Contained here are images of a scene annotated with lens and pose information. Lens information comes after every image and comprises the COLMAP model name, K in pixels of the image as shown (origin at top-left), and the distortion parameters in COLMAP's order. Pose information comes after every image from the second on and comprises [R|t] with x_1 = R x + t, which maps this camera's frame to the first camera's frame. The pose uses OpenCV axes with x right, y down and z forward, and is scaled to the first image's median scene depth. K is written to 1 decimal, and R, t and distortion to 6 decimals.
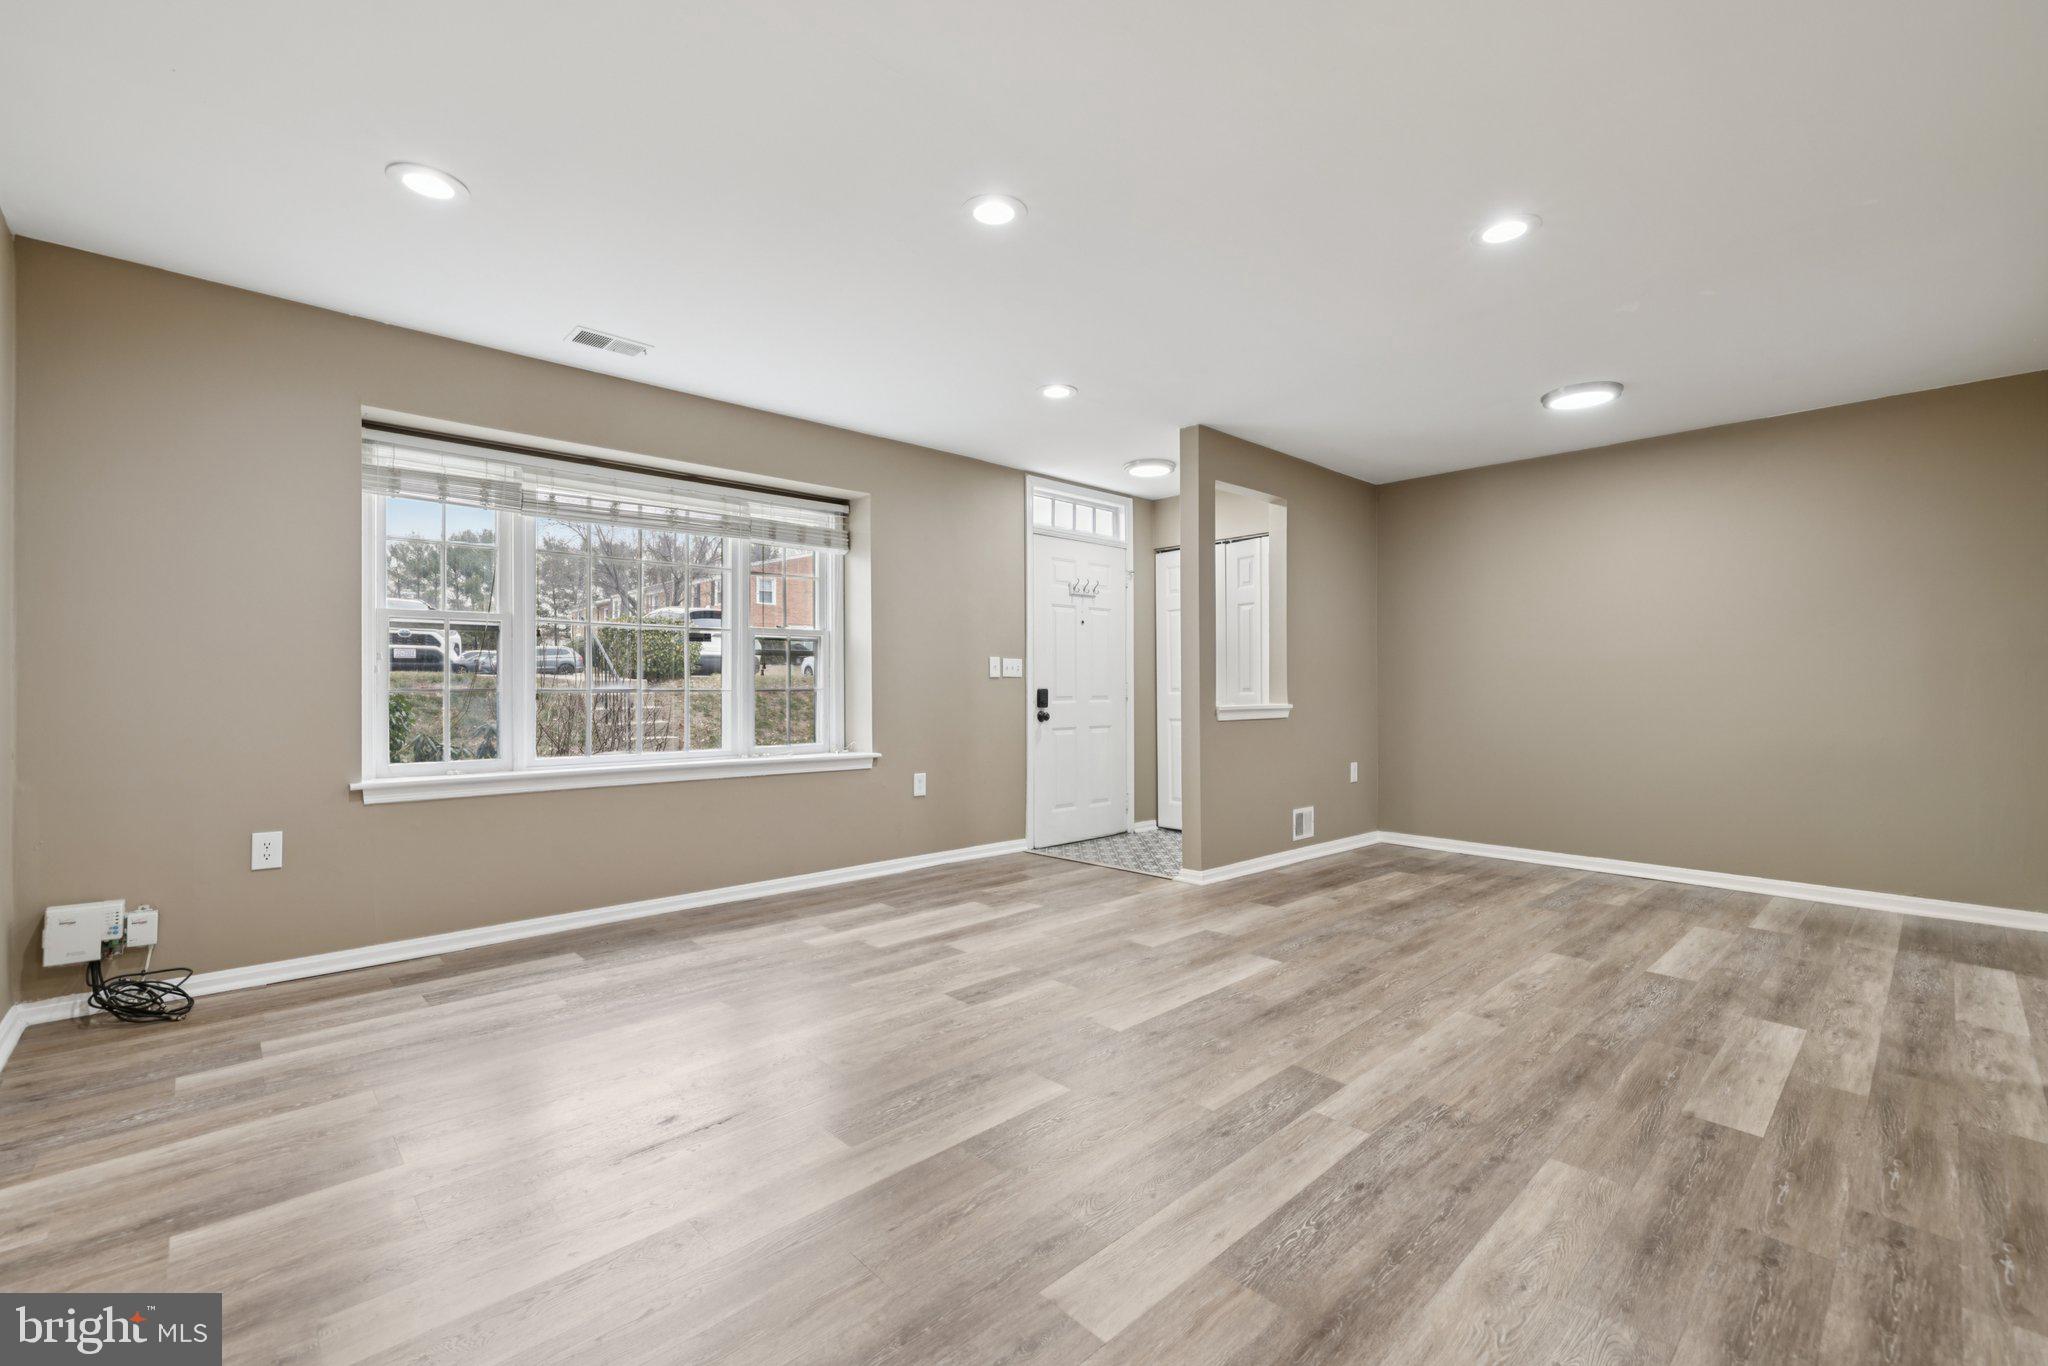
lens RADIAL K [[866.1, 0, 1017.6], [0, 866.1, 695.0], [0, 0, 1]] dist [-0.000410, 0.000408]
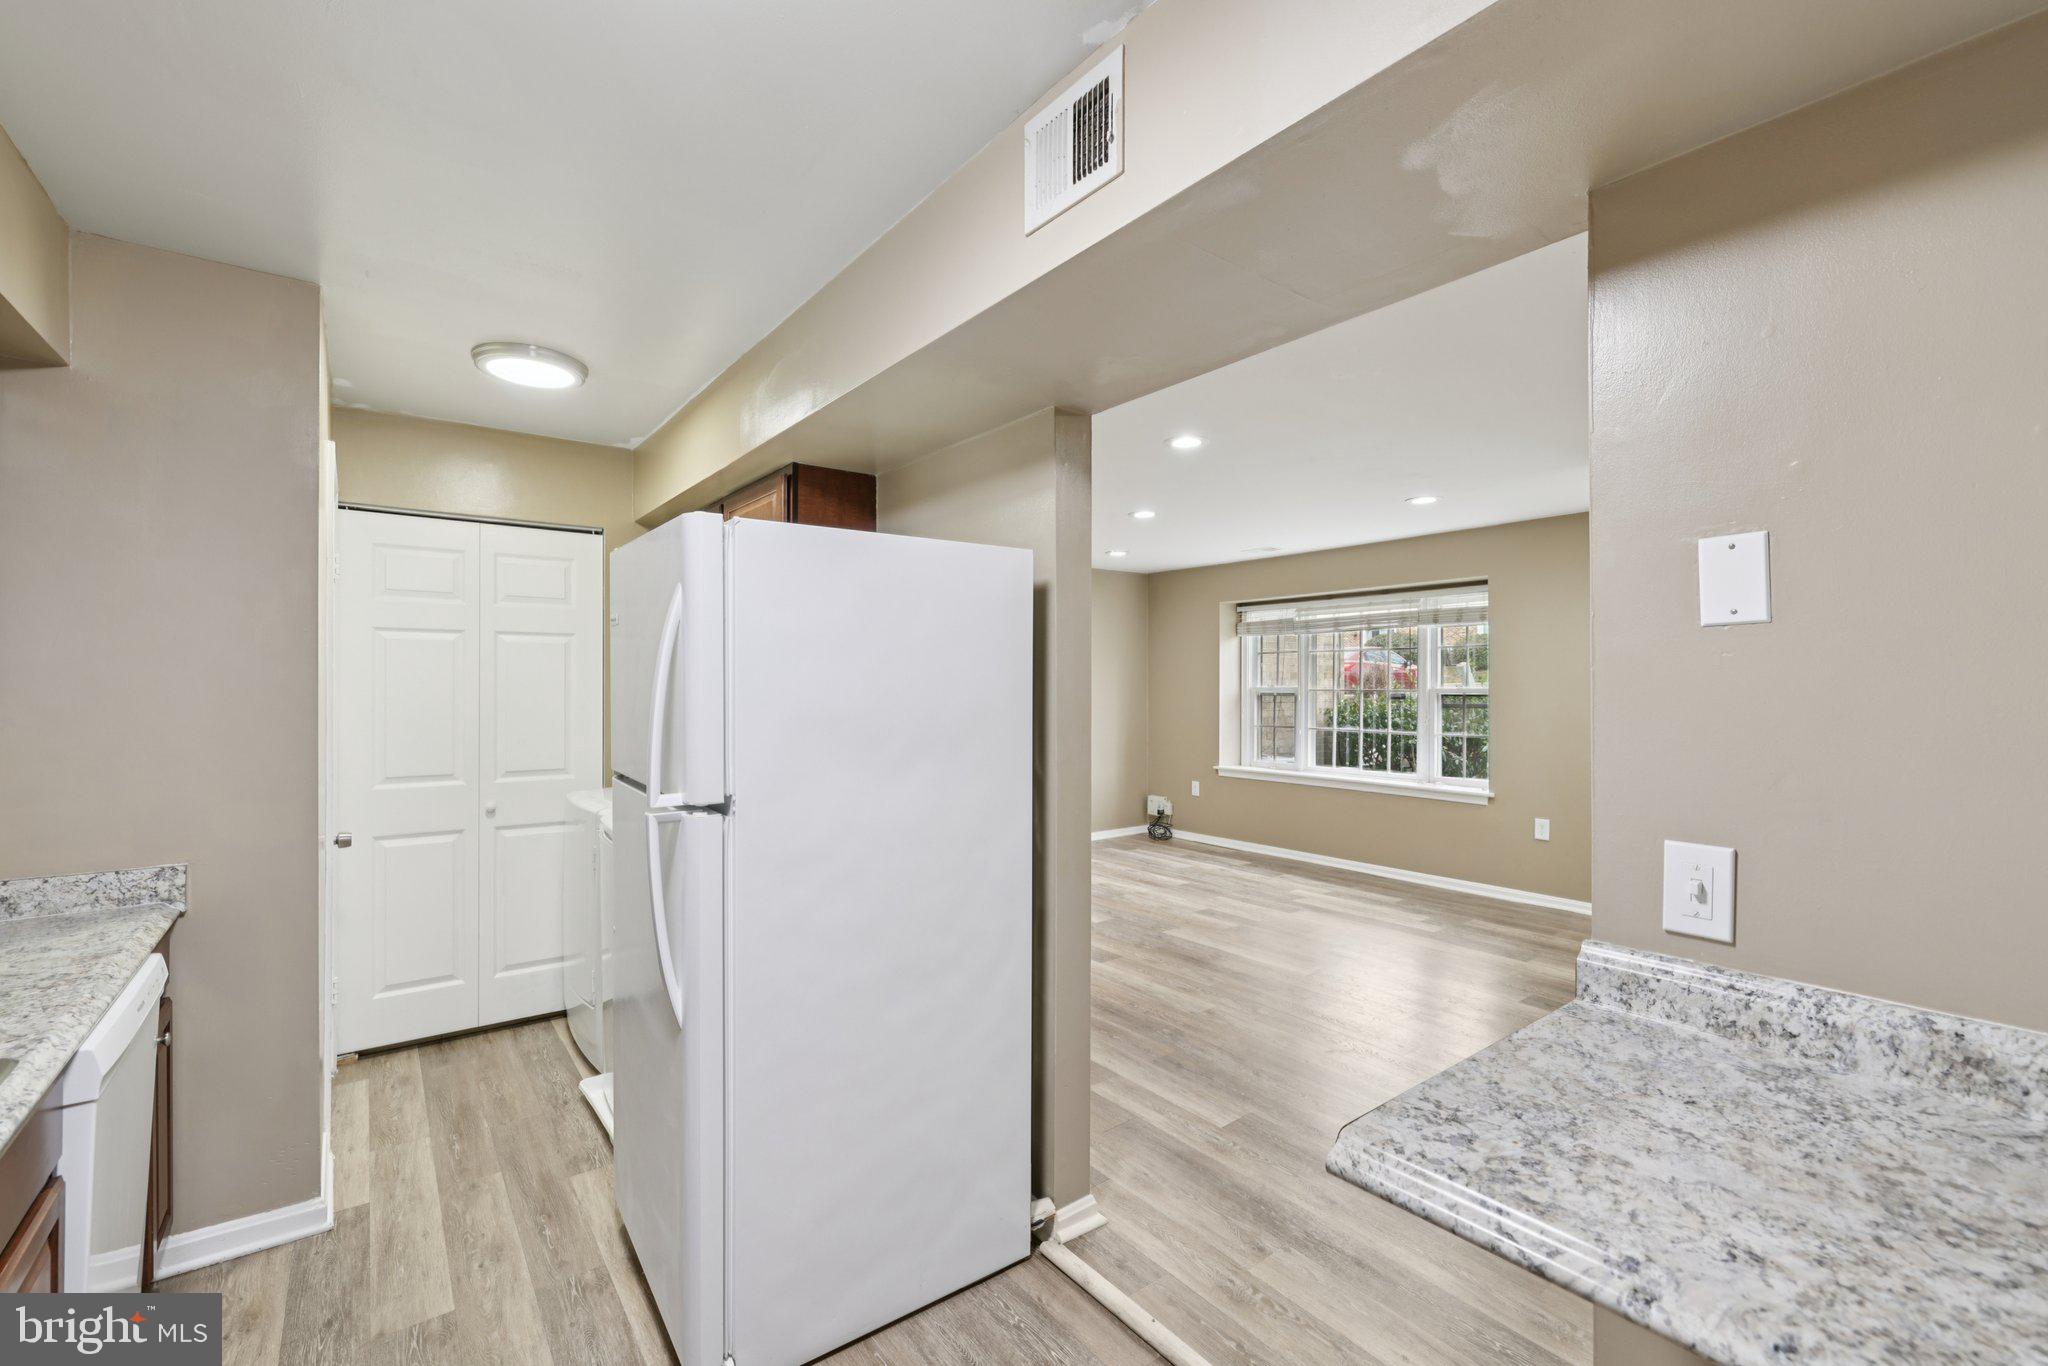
lens RADIAL K [[861.6, 0, 1014.0], [0, 861.6, 684.3], [0, 0, 1]] dist [-0.001713, 0.000886]
pose [[-0.106784, 0.000678, -0.994282, 1.694780], [-0.006559, 0.999978, 0.001386, -0.125188], [0.994261, 0.006670, -0.106777, 0.741333]]
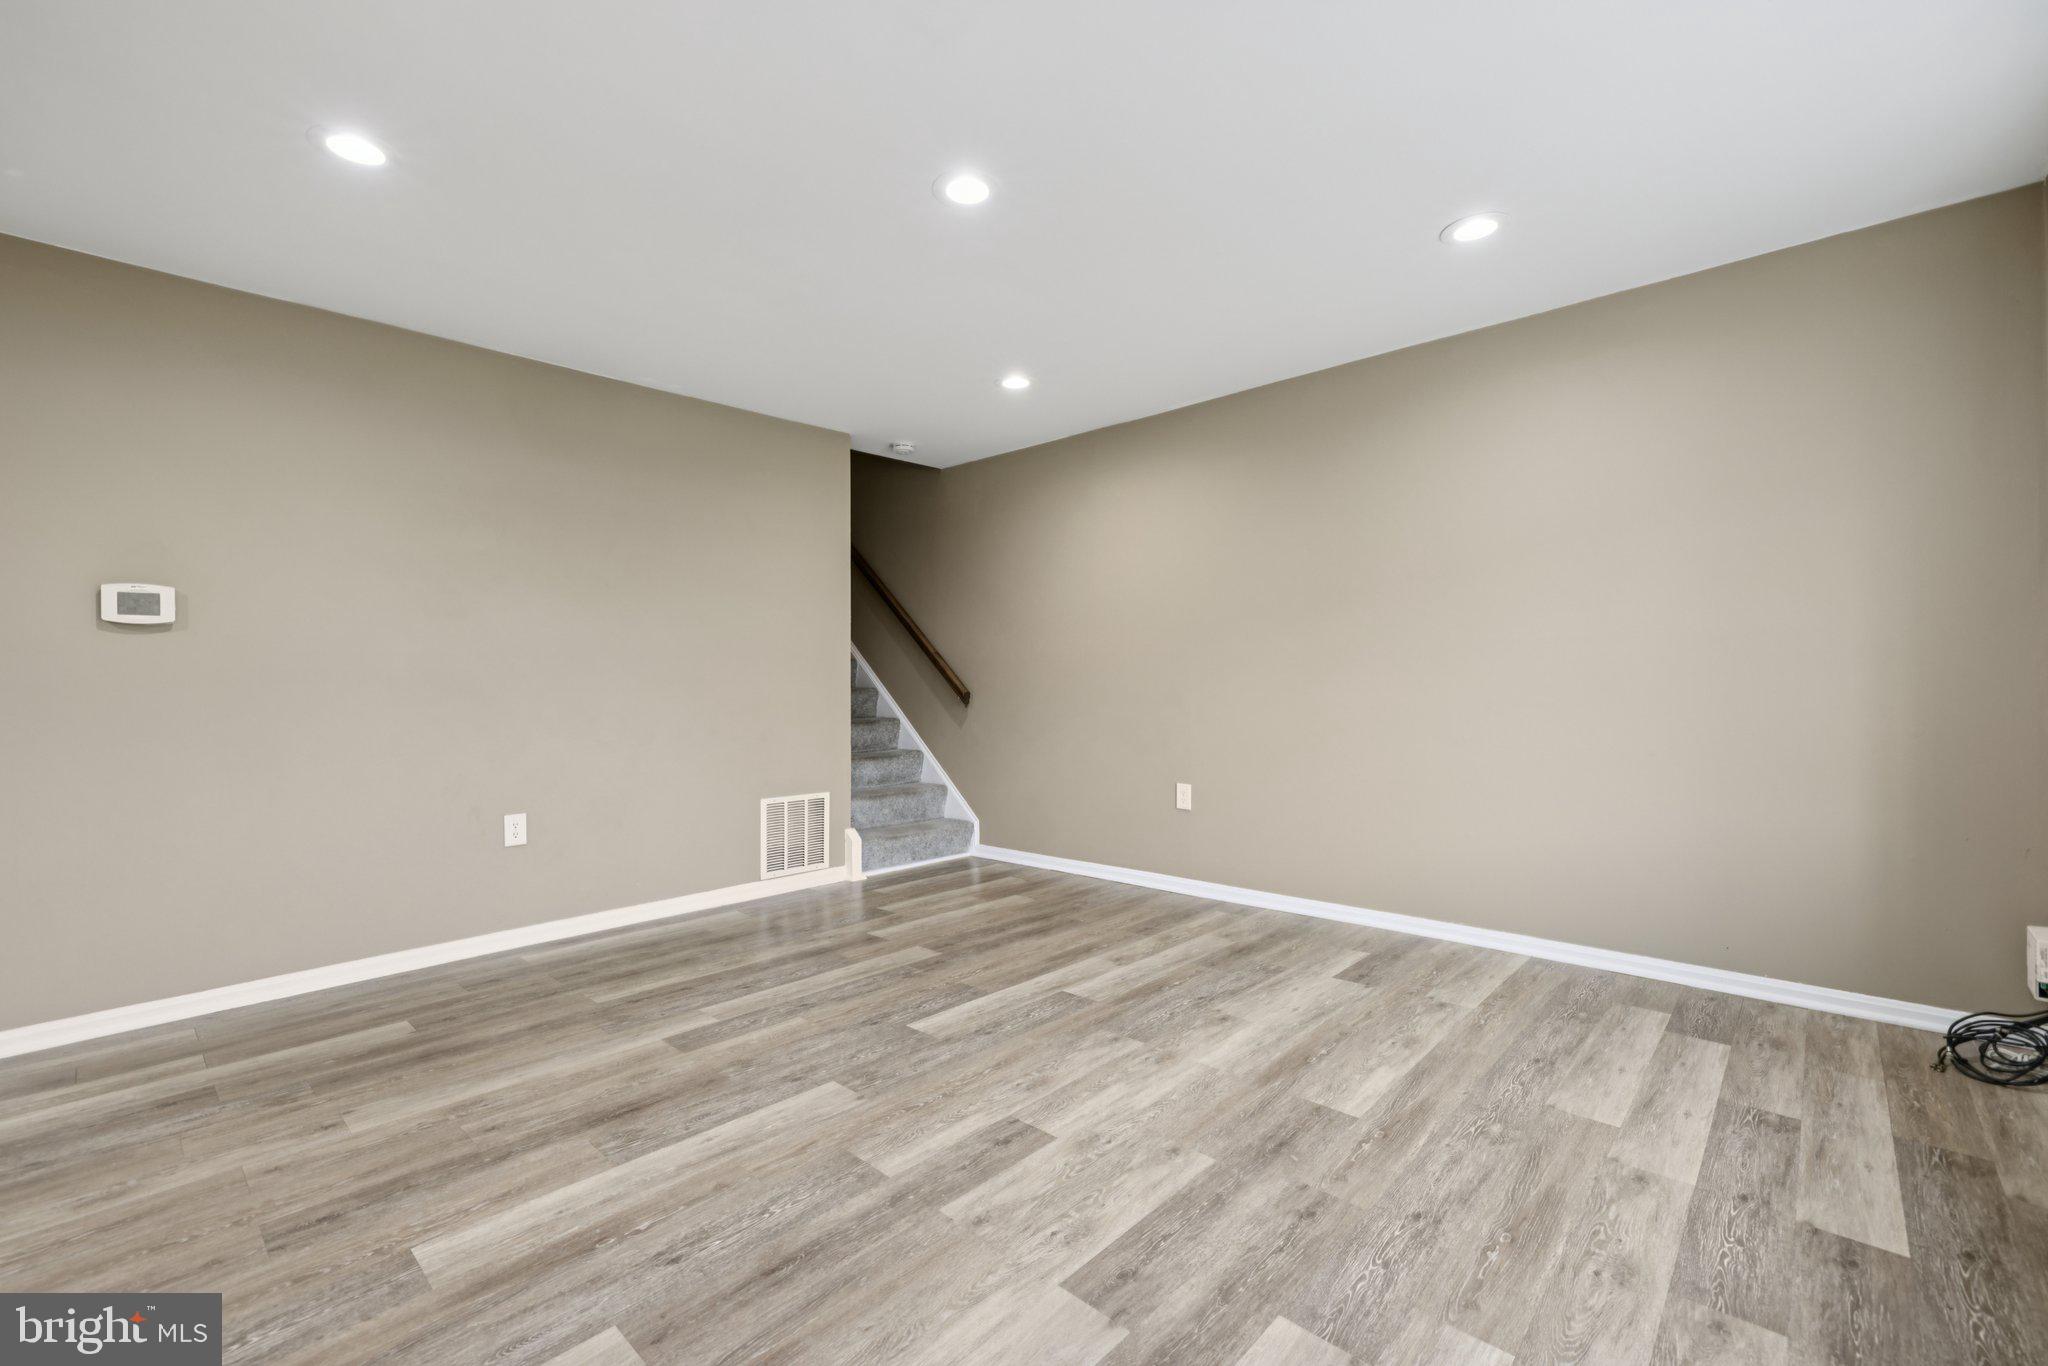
lens RADIAL K [[869.9, 0, 1016.7], [0, 869.9, 680.1], [0, 0, 1]] dist [-0.001125, 0.000086]
pose [[-0.997761, 0.009378, -0.066226, -0.011079], [0.009021, 0.999943, 0.005687, -0.018488], [0.066276, 0.005077, -0.997788, 1.596346]]
